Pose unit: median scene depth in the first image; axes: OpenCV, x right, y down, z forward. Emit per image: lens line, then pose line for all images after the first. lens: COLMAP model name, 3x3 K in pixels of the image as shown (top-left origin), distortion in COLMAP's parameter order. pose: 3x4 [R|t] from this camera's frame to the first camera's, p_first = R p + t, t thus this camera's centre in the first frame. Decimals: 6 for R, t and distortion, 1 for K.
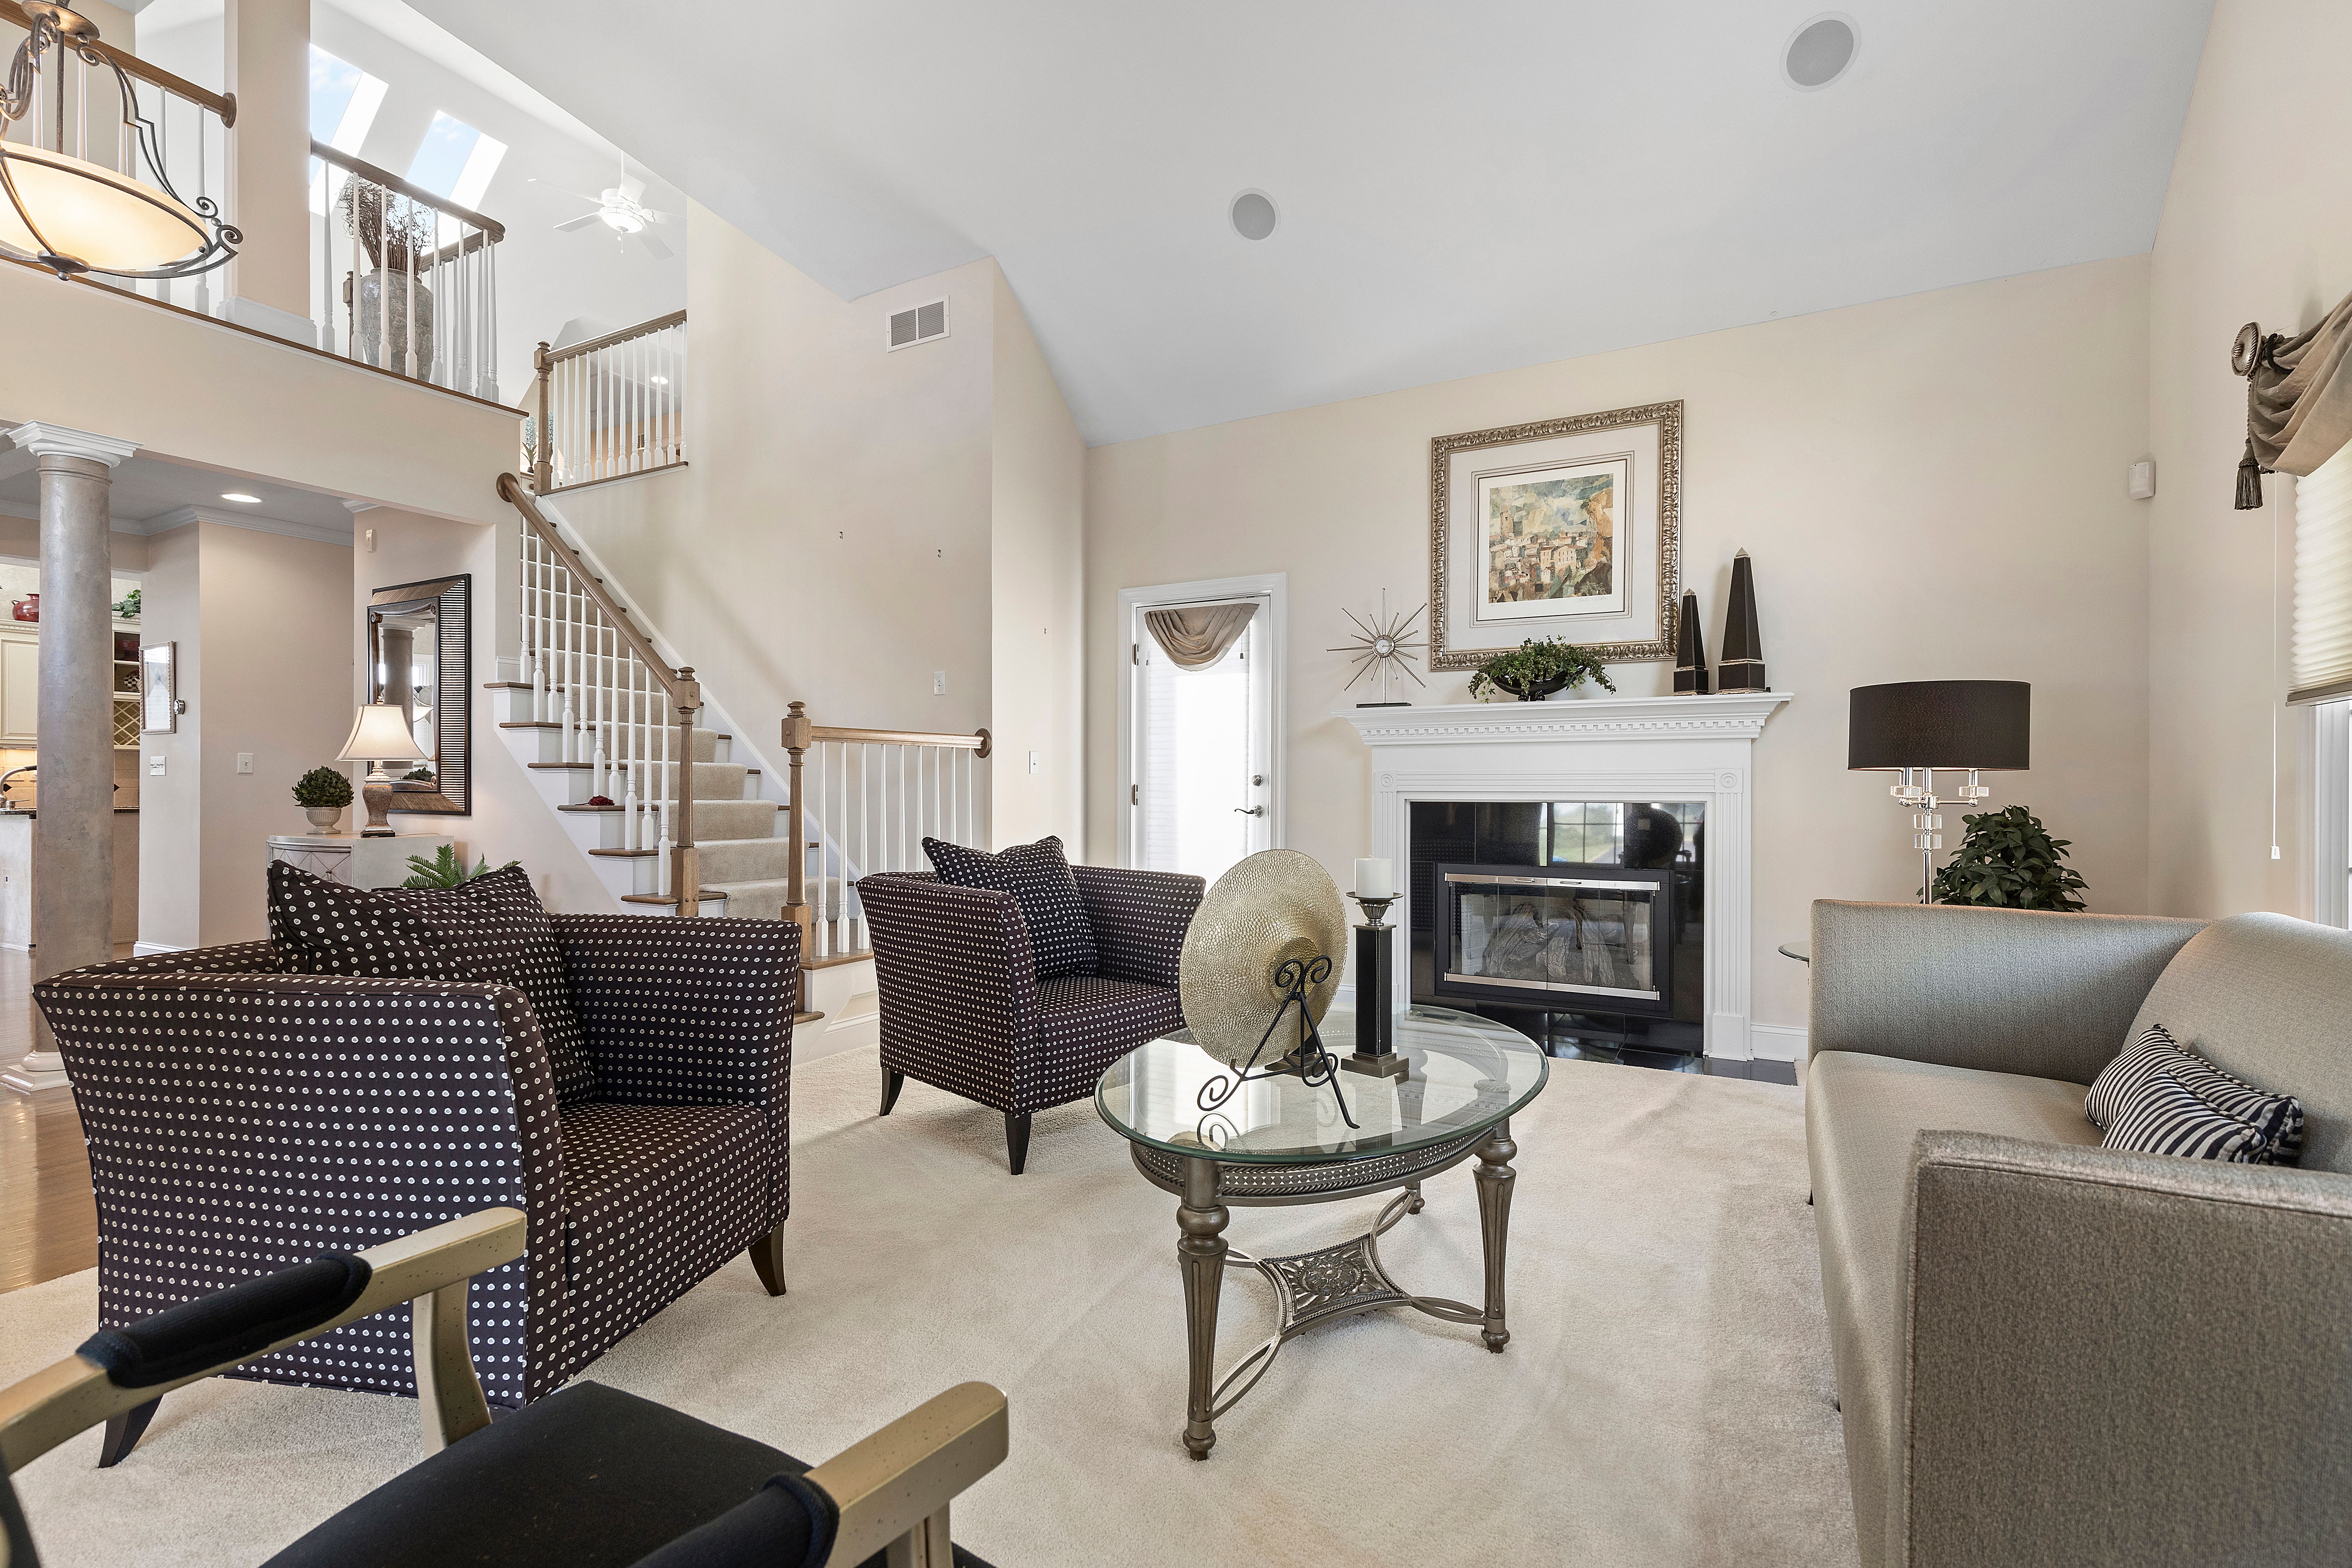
lens RADIAL K [[1061.3, 0, 1186.7], [0, 1061.3, 791.6], [0, 0, 1]] dist [0.003021, 0.000345]
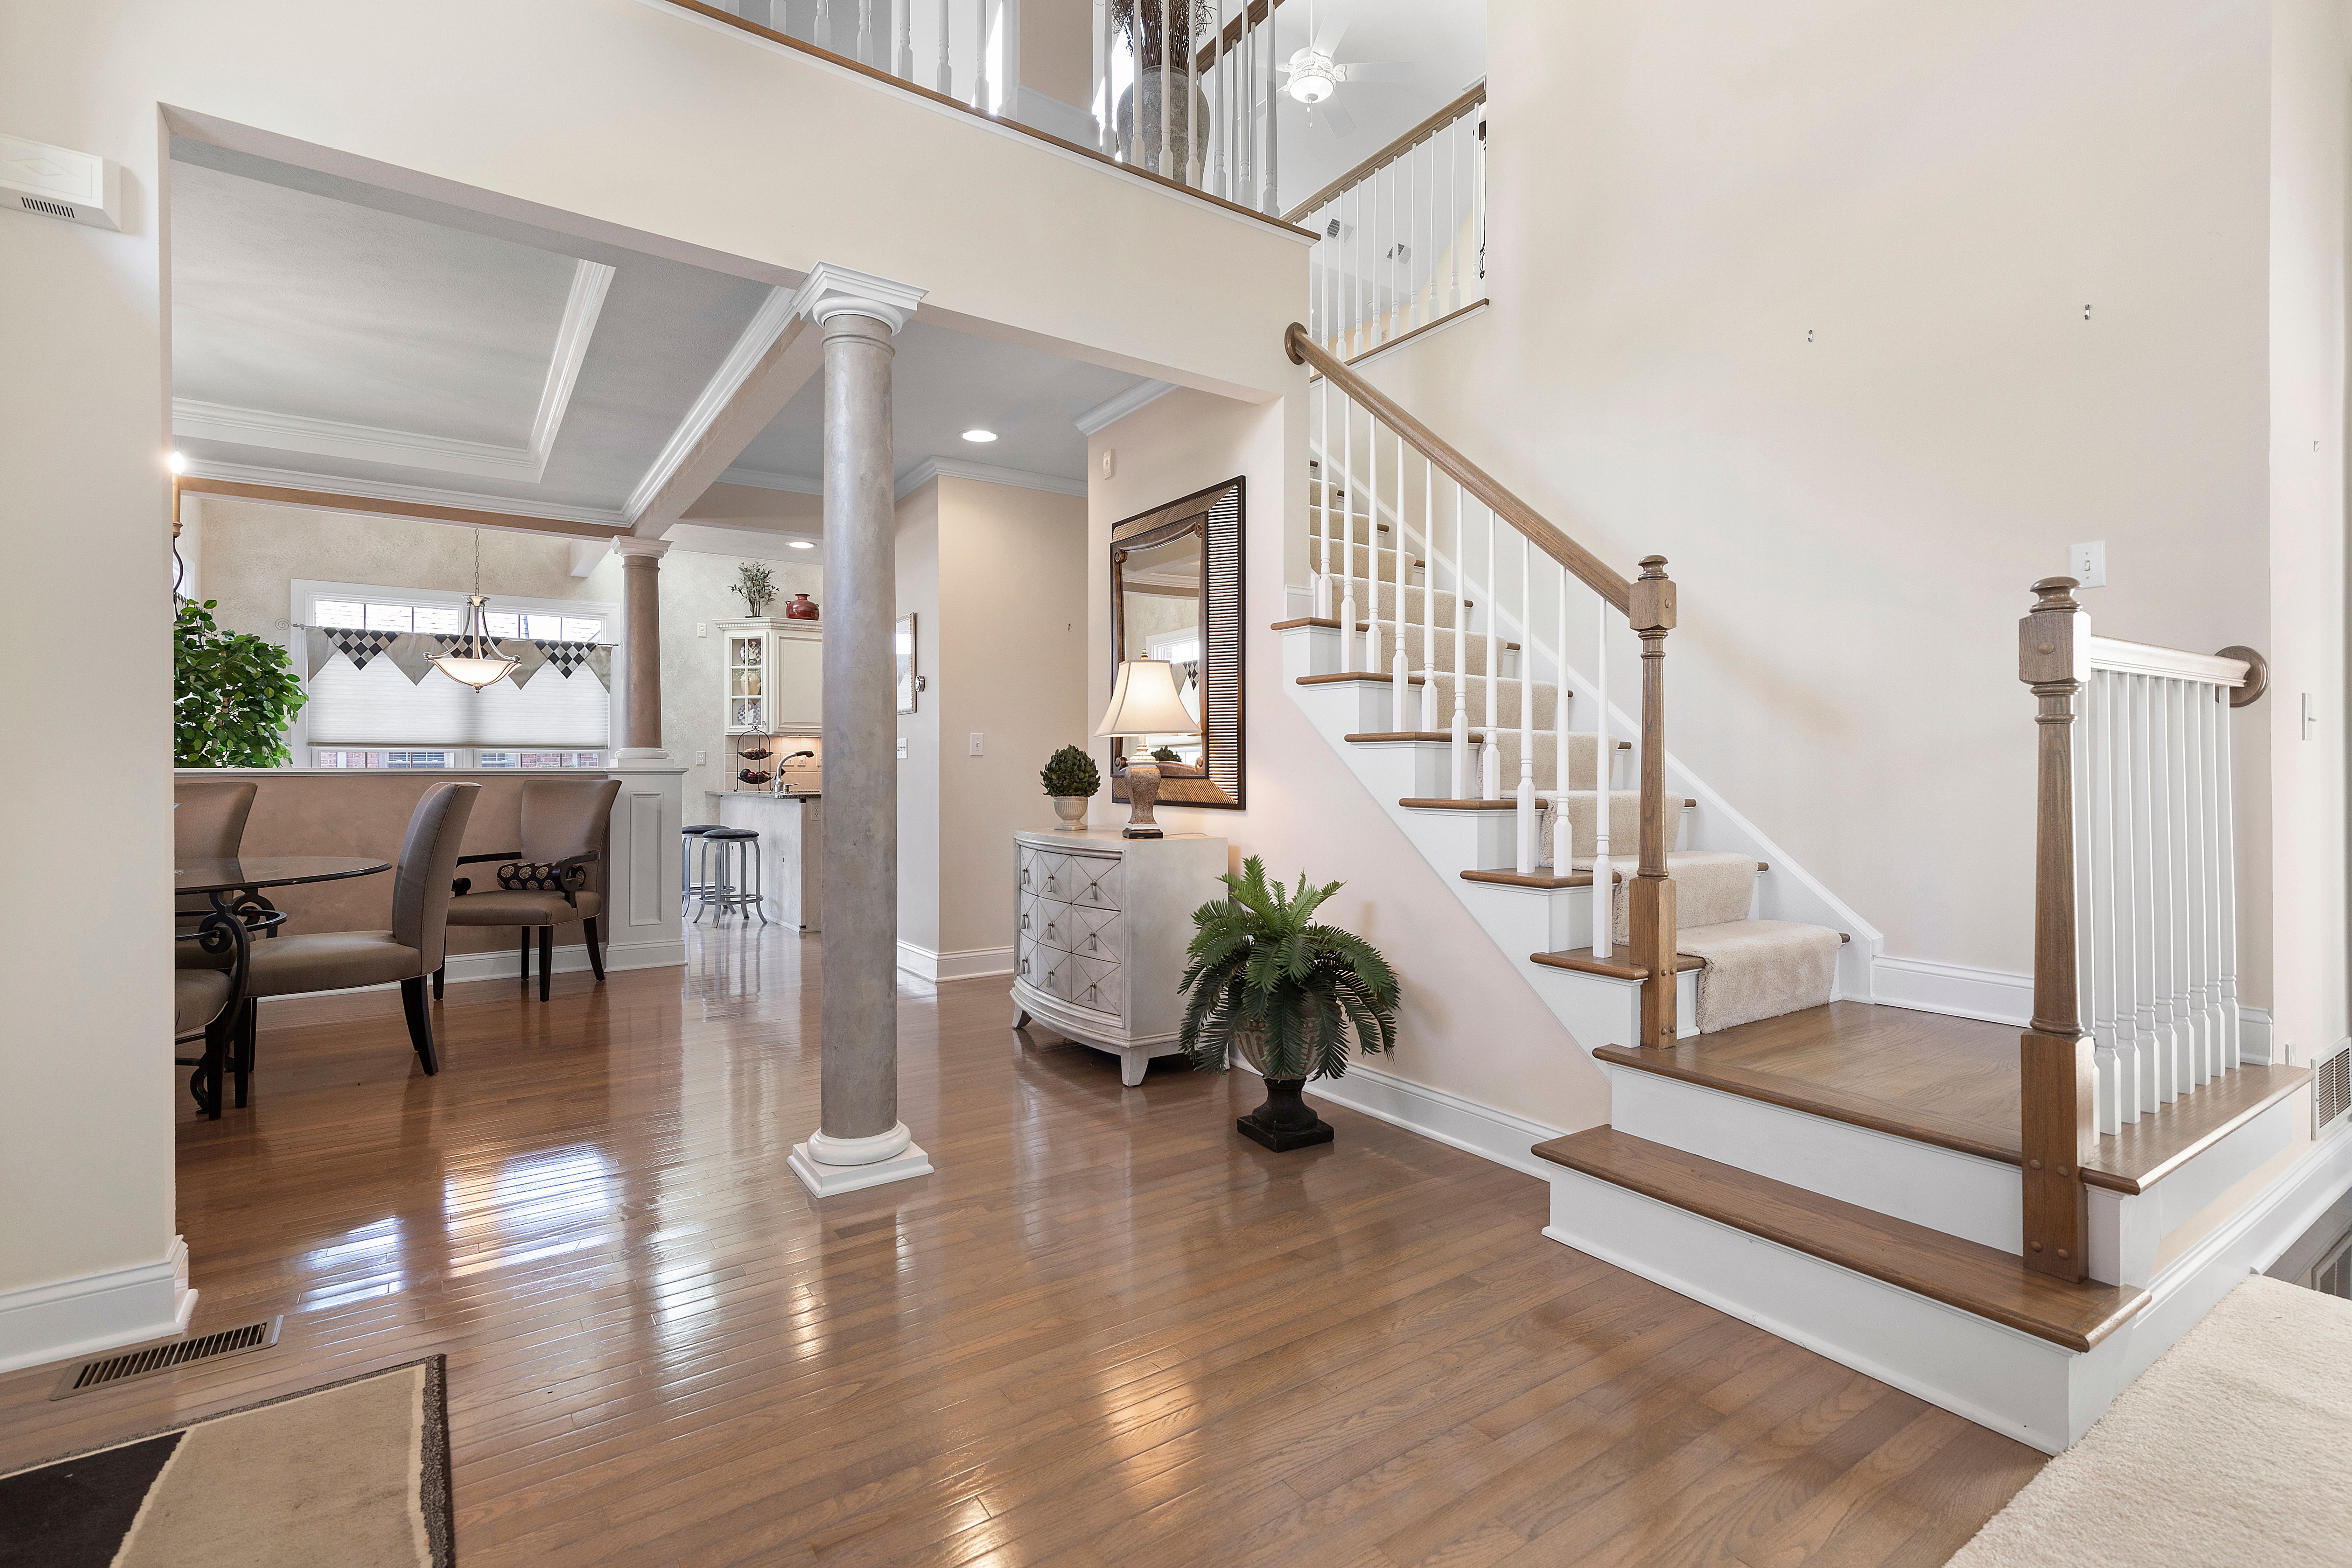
lens RADIAL K [[1065.6, 0, 1182.7], [0, 1065.6, 773.7], [0, 0, 1]] dist [-0.002033, -0.000119]
pose [[0.890156, -0.001676, -0.455653, -0.401635], [0.001910, 0.999998, 0.000053, -0.002190], [0.455652, -0.000918, 0.890158, 0.352978]]
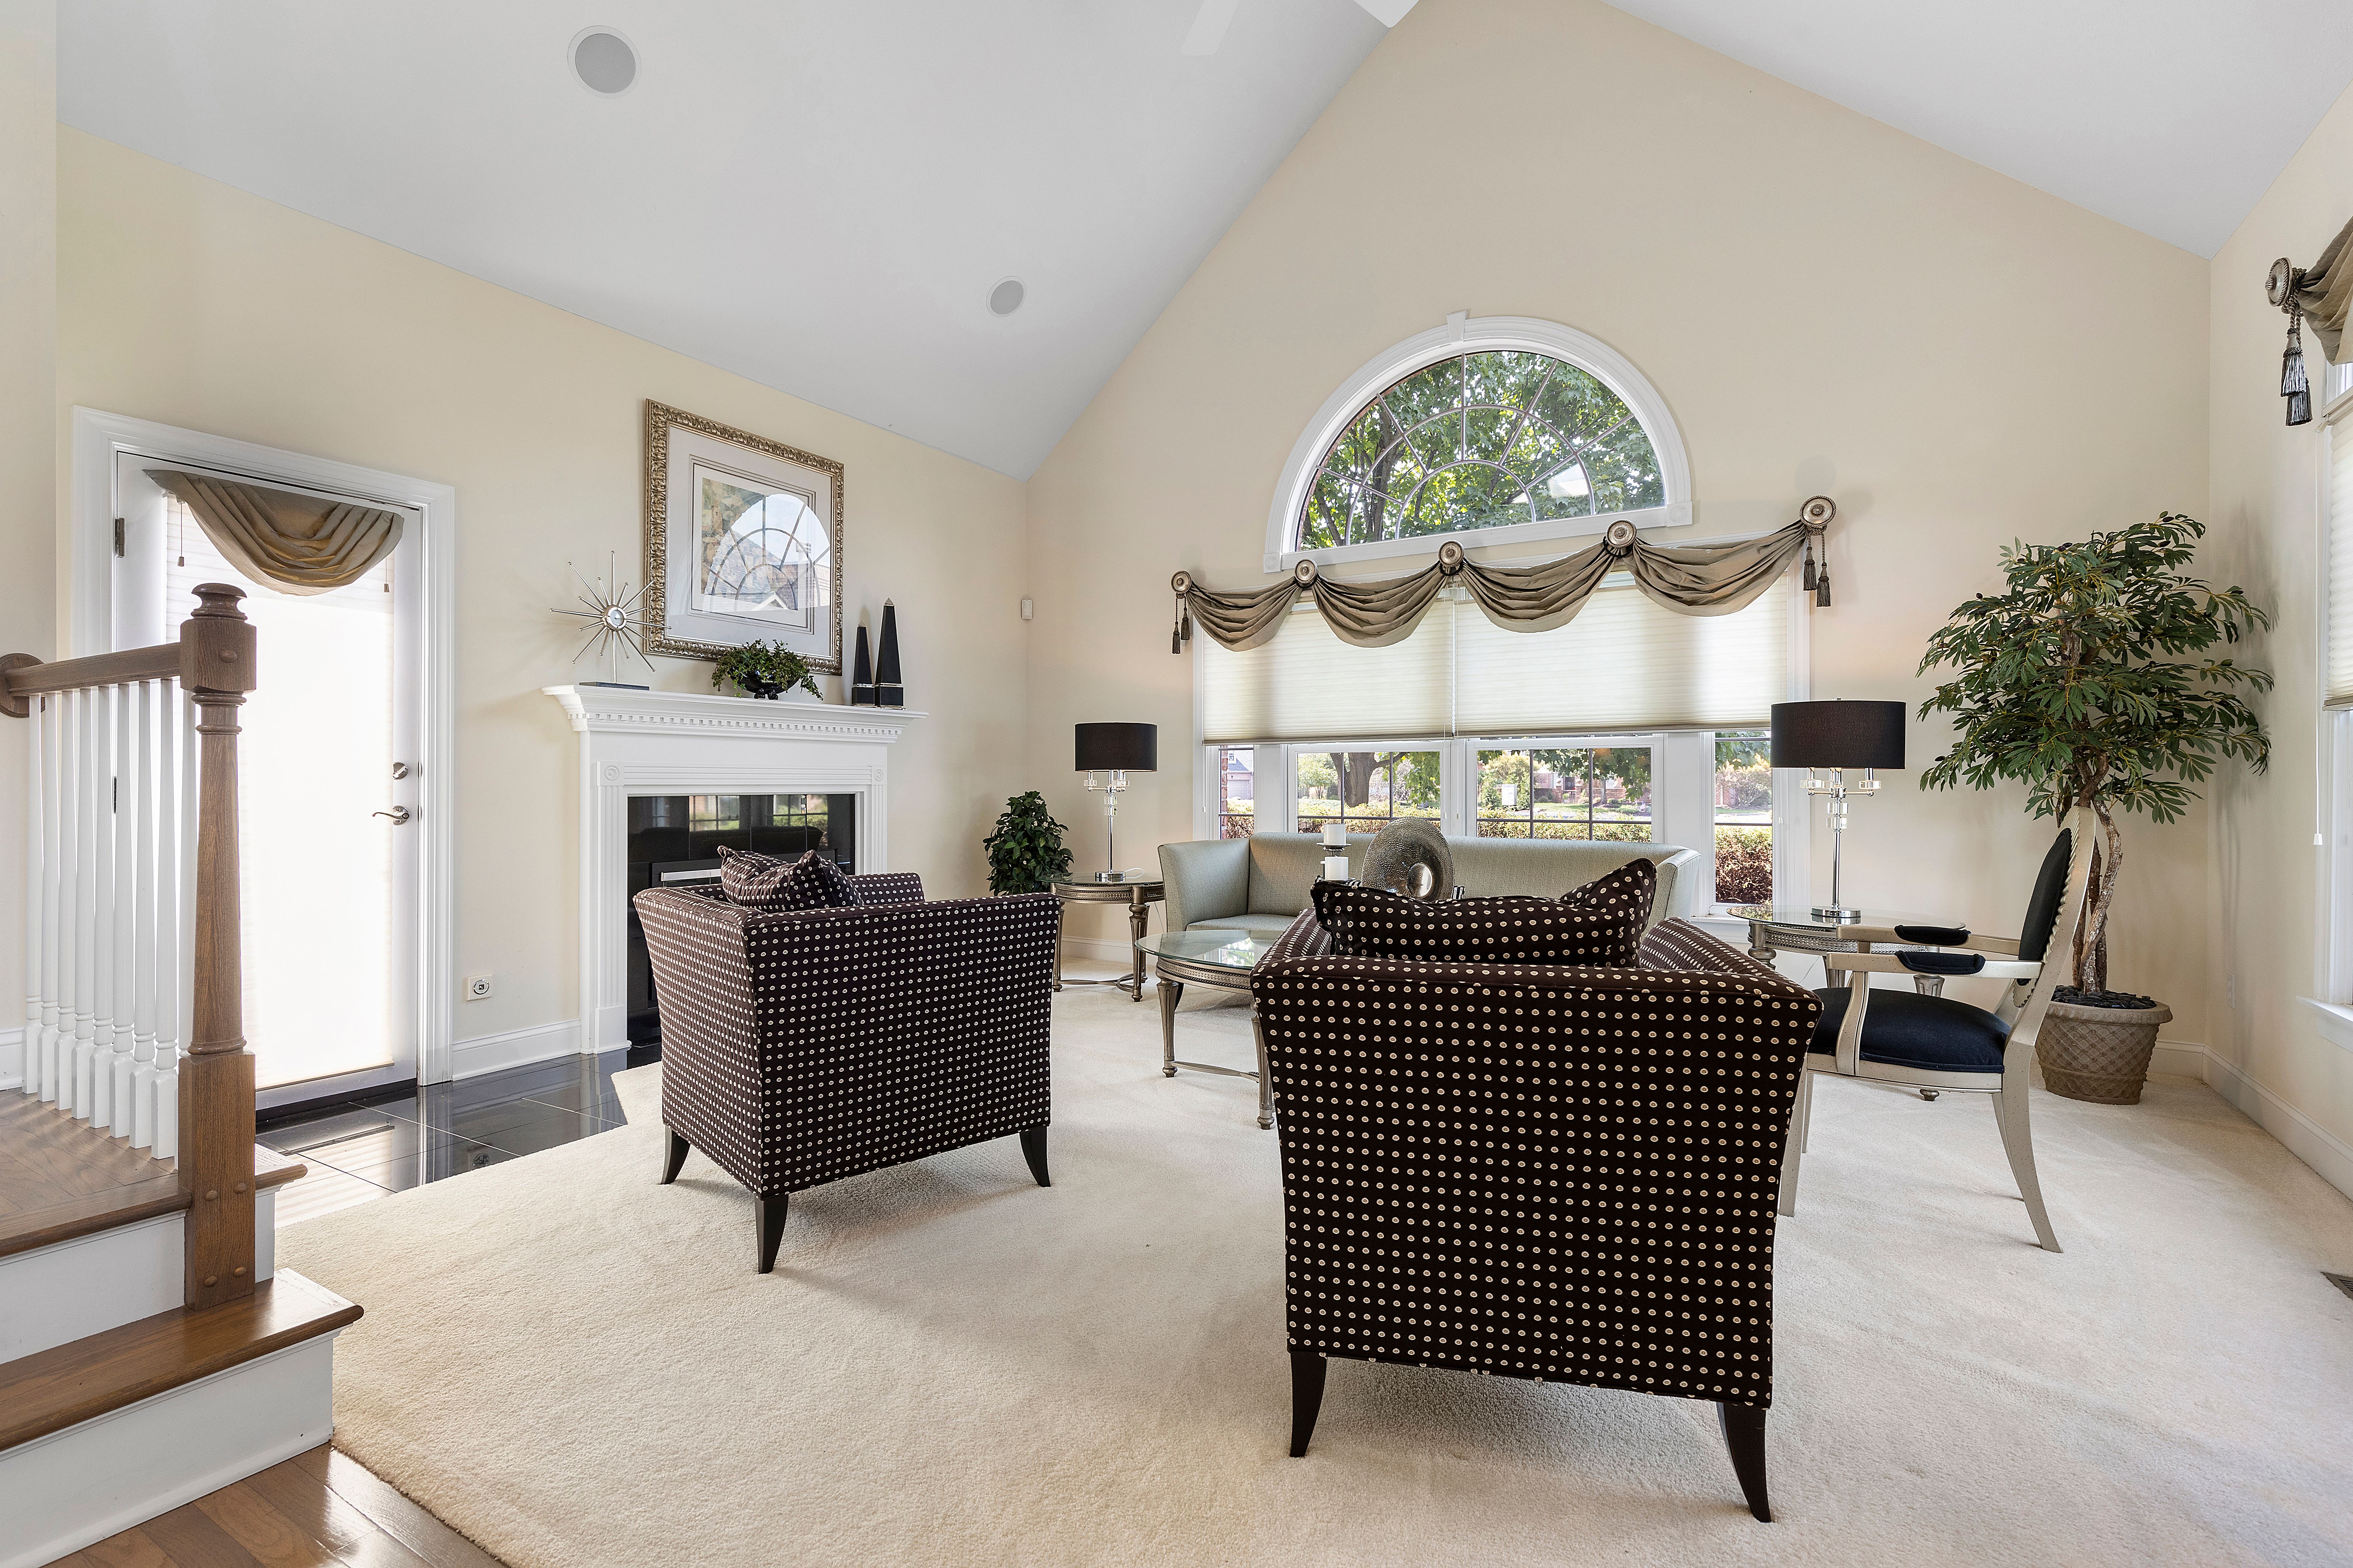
lens RADIAL K [[1069.2, 0, 1190.4], [0, 1069.2, 773.7], [0, 0, 1]] dist [0.008100, -0.000753]
pose [[0.053719, 0.006302, 0.998536, -0.666809], [0.003832, 0.999971, -0.006517, -0.002142], [-0.998549, 0.004176, 0.053693, 0.484143]]
